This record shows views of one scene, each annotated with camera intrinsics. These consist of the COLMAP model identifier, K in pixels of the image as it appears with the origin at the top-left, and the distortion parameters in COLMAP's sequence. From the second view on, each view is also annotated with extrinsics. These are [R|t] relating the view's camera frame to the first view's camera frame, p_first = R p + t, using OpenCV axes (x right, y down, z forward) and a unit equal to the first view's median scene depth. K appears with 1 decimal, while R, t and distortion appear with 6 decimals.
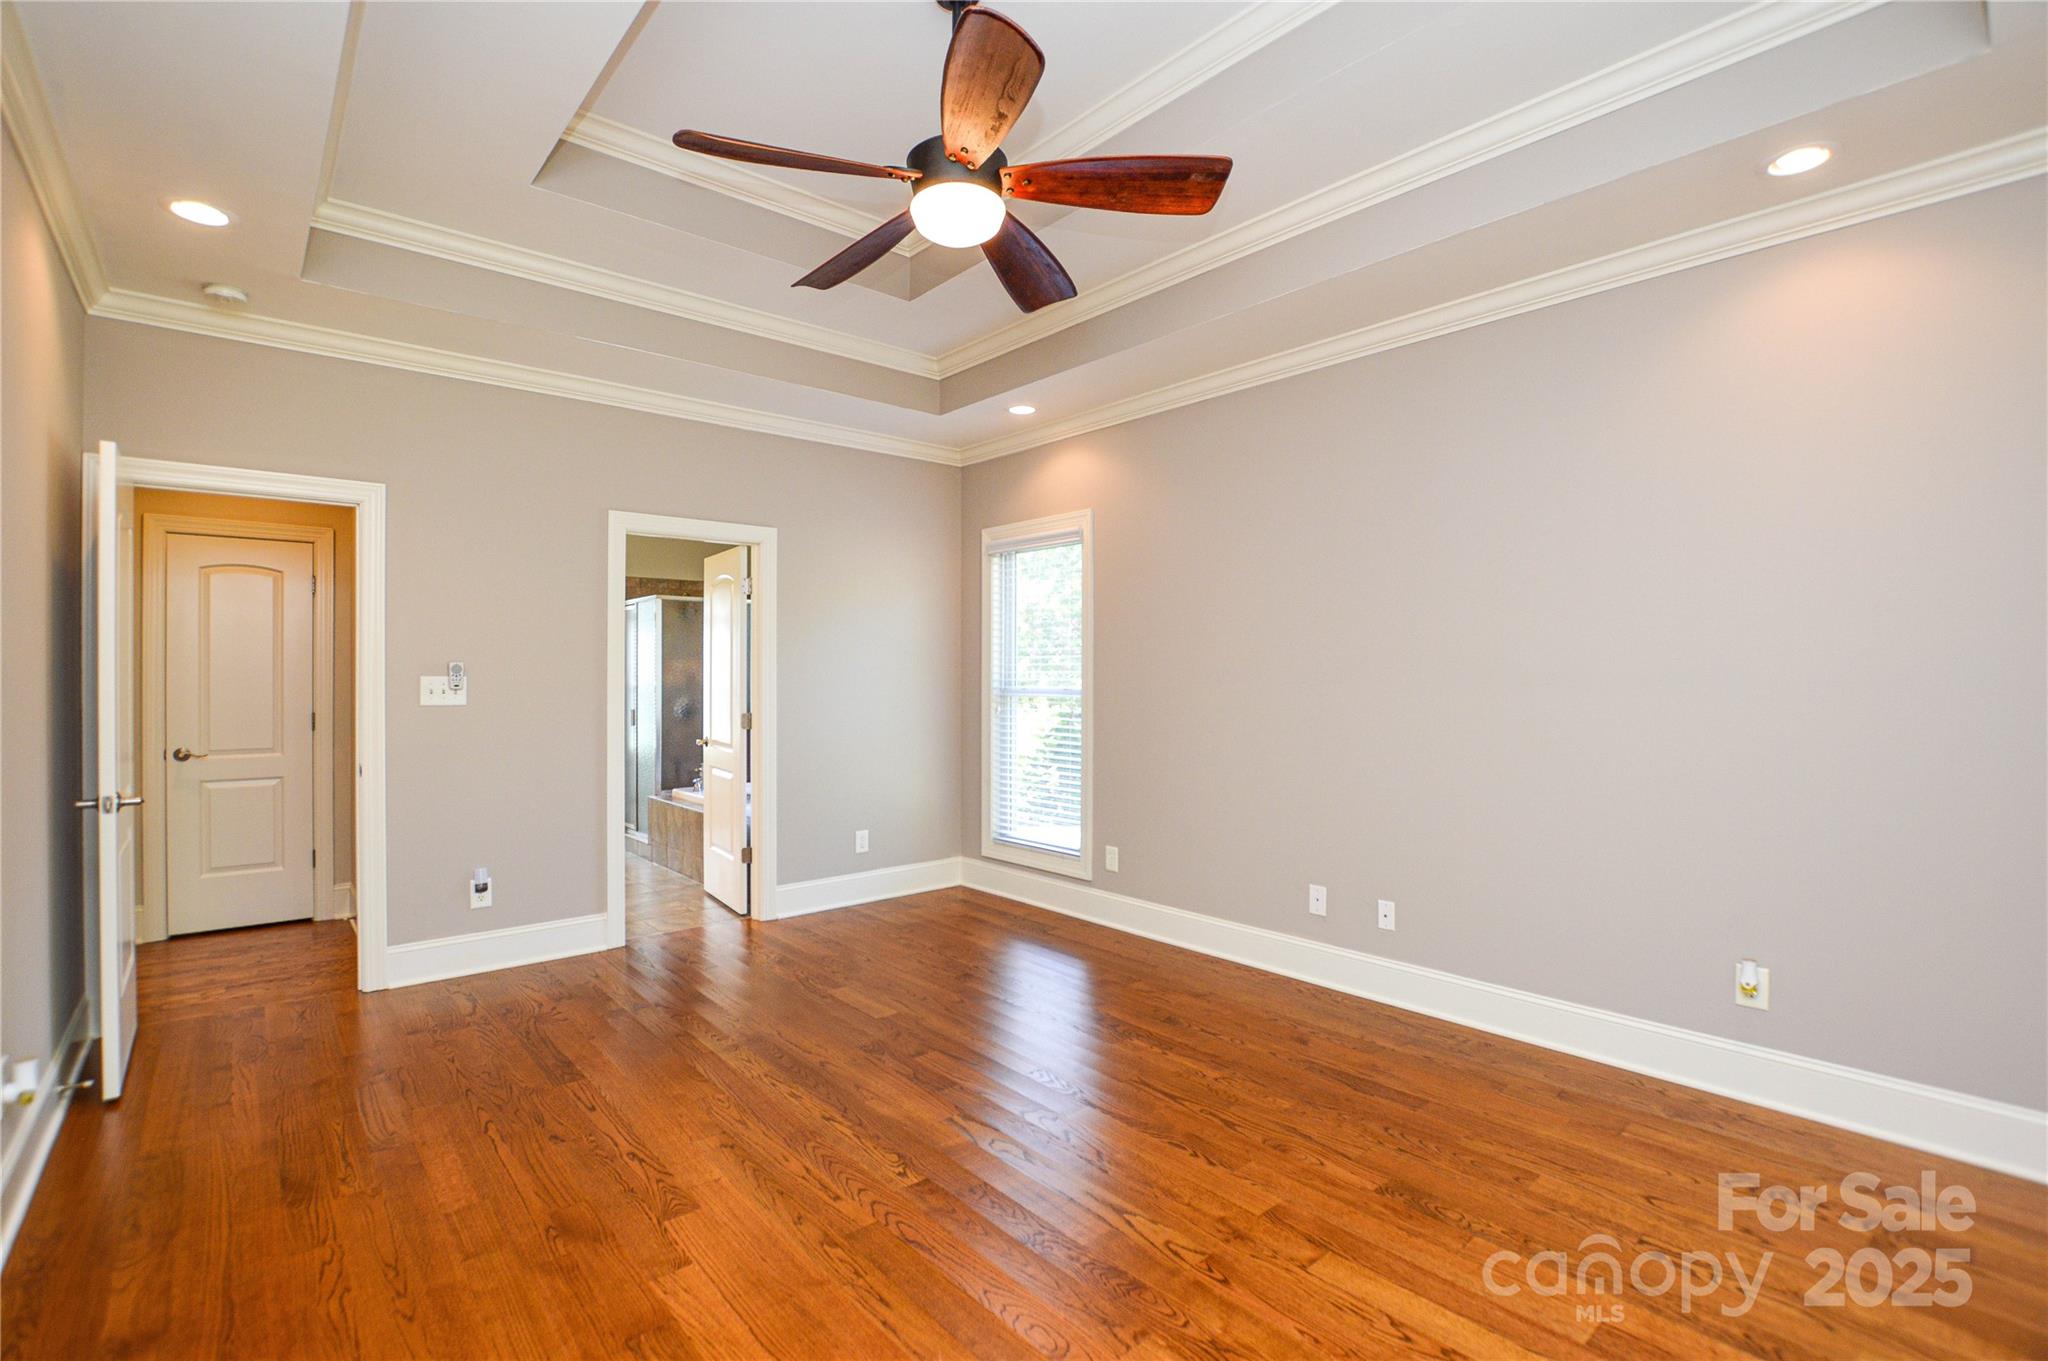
lens RADIAL K [[933.1, 0, 1024.0], [0, 933.1, 680.5], [0, 0, 1]] dist [-0.023310, 0.000556]
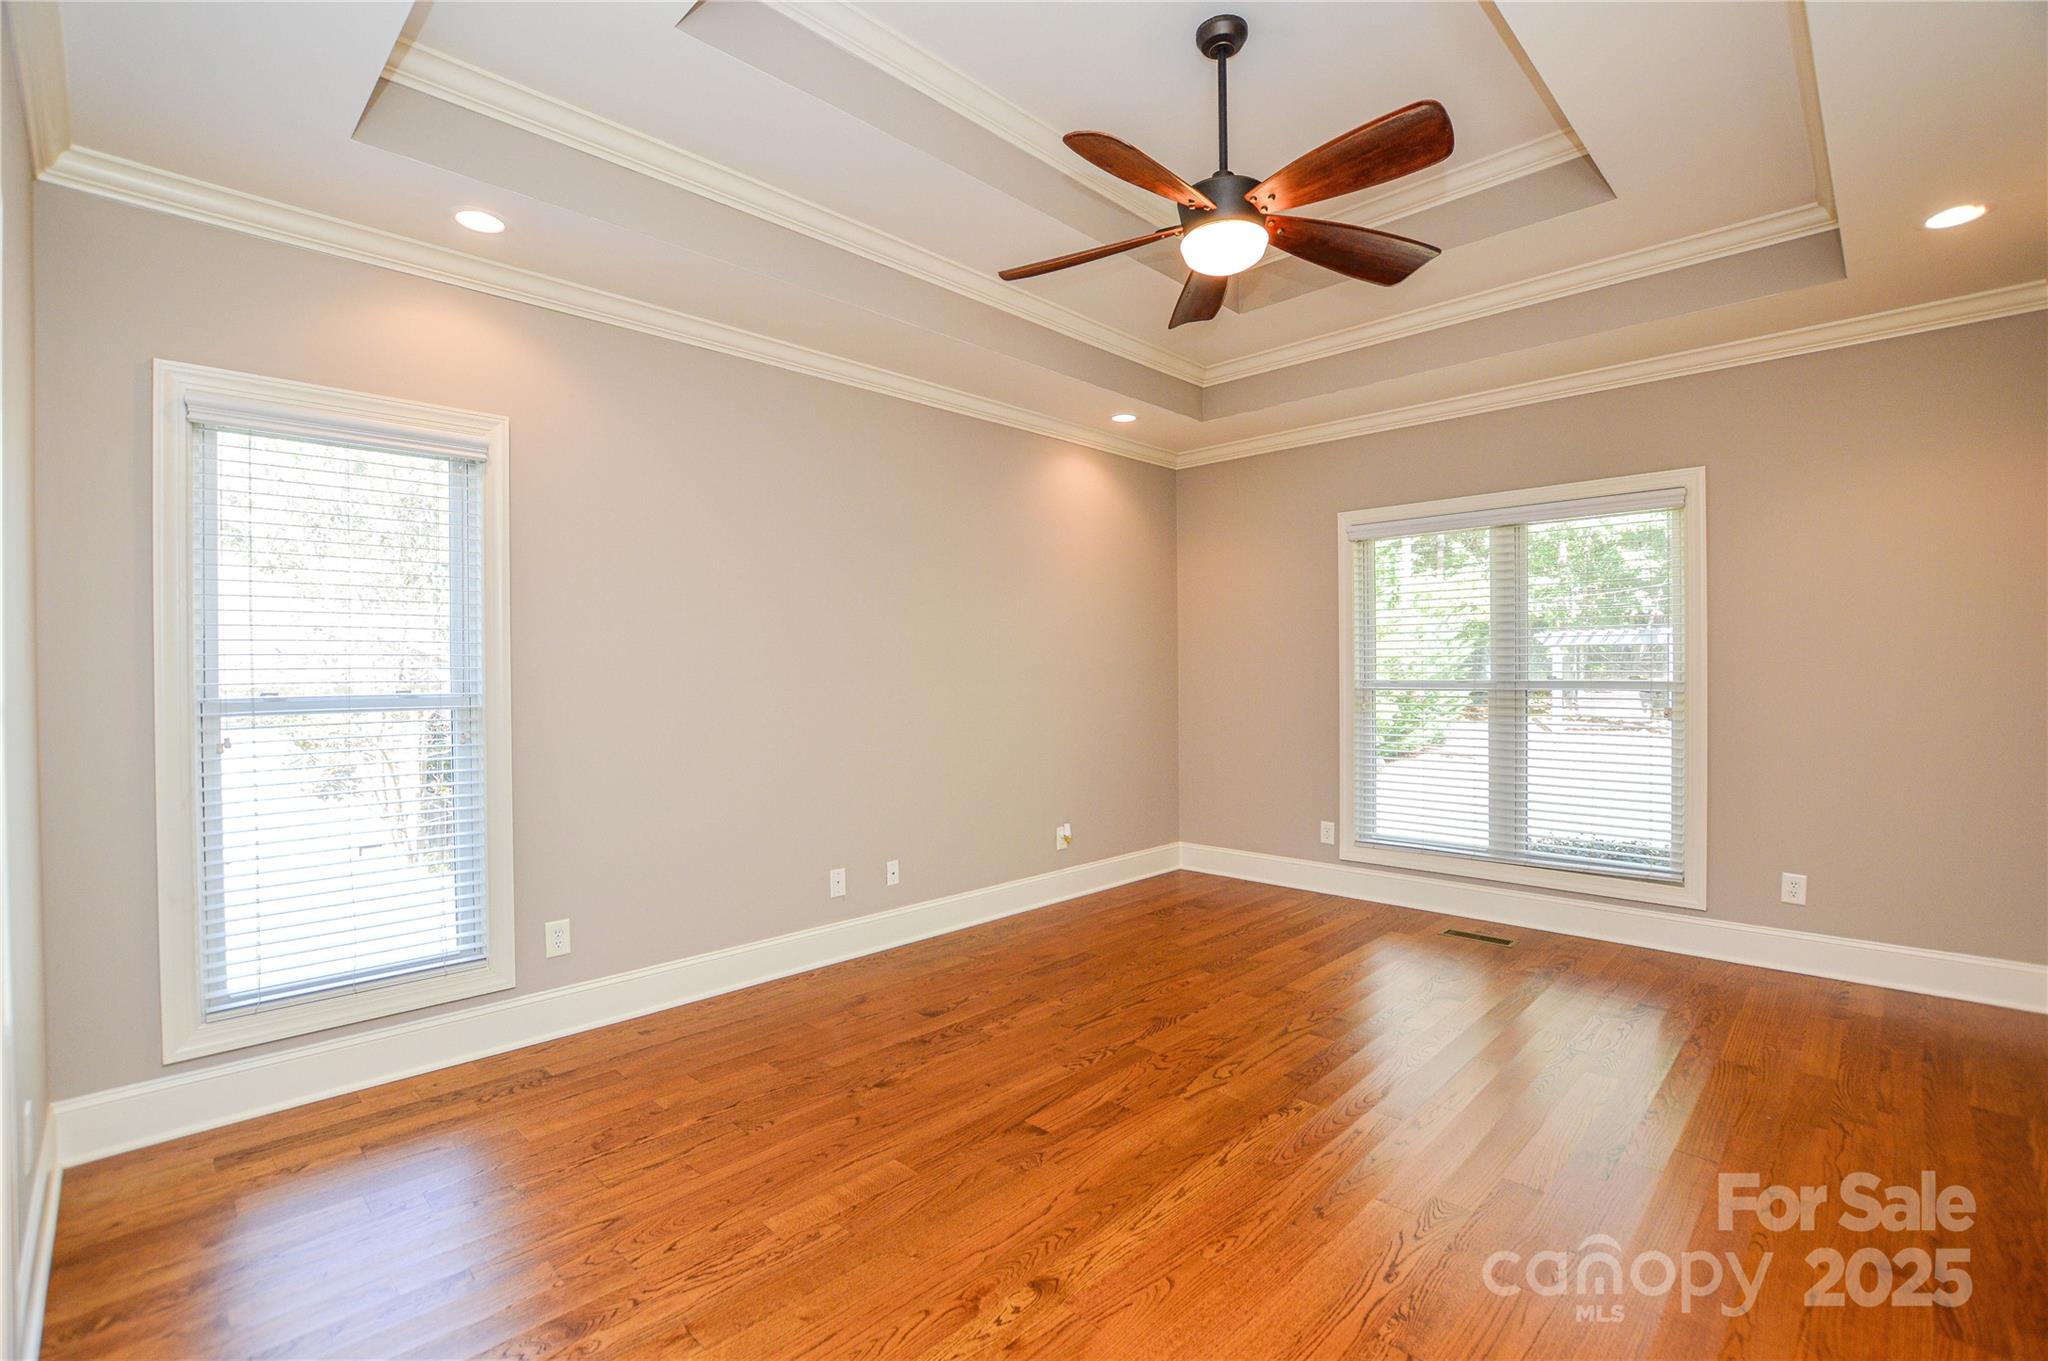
lens RADIAL K [[911.2, 0, 1018.8], [0, 911.2, 679.1], [0, 0, 1]] dist [-0.033042, 0.006675]
pose [[-0.076720, -0.002769, 0.997049, -0.883075], [0.016630, 0.999853, 0.004056, 0.004179], [-0.996914, 0.016892, -0.076663, 1.050167]]
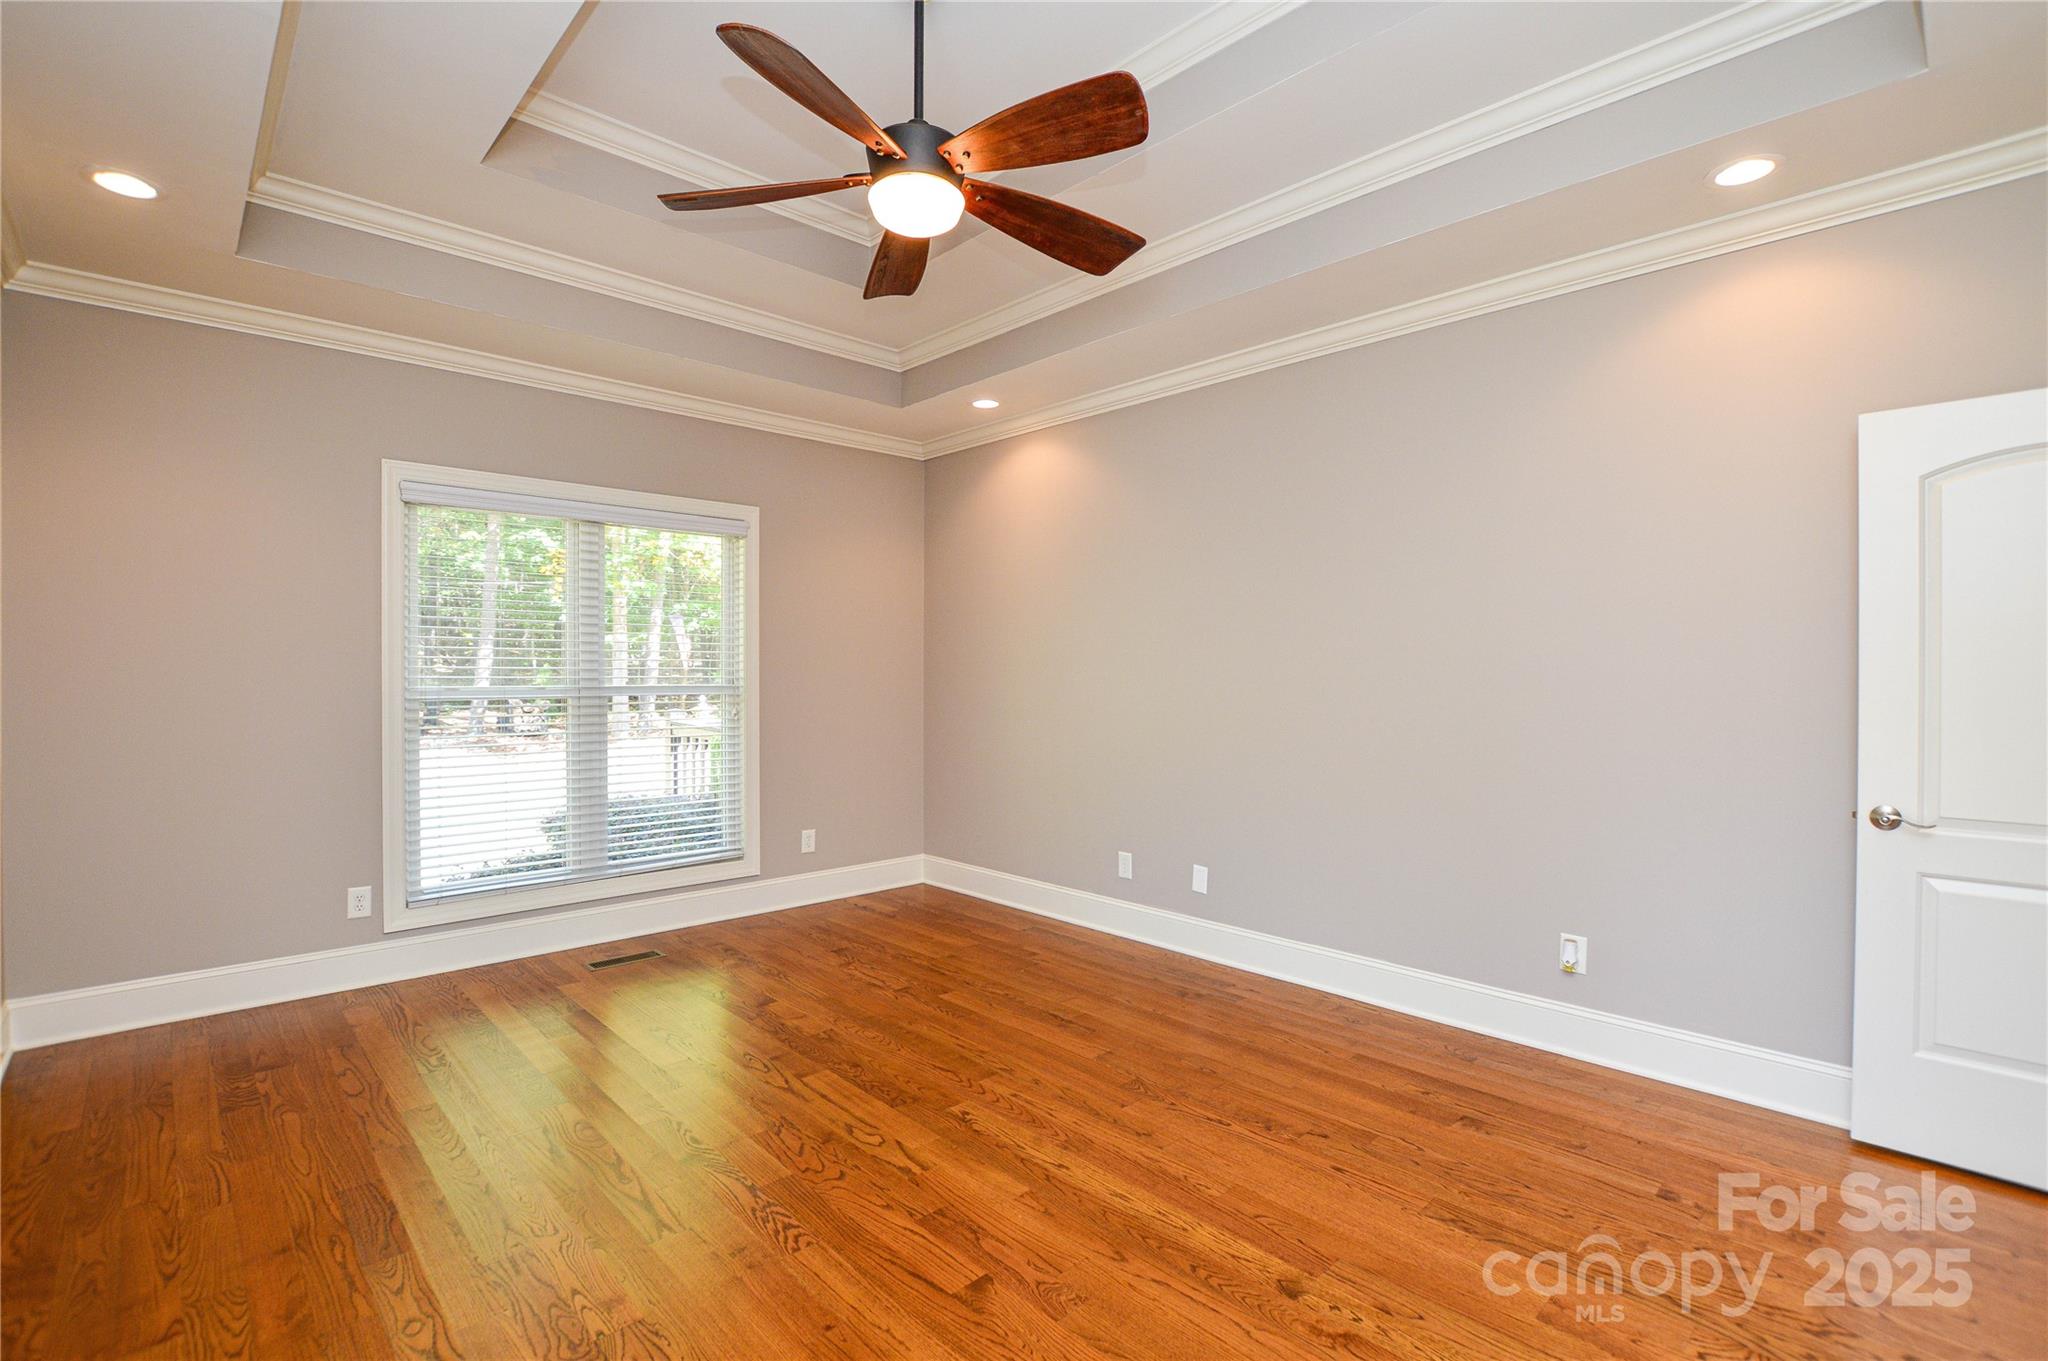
lens RADIAL K [[933.1, 0, 1024.0], [0, 933.1, 680.5], [0, 0, 1]] dist [-0.023310, 0.000556]
pose [[-0.998940, 0.001904, -0.045990, -0.114247], [0.001127, 0.999856, 0.016909, -0.005615], [0.046015, 0.016839, -0.998799, 1.572761]]
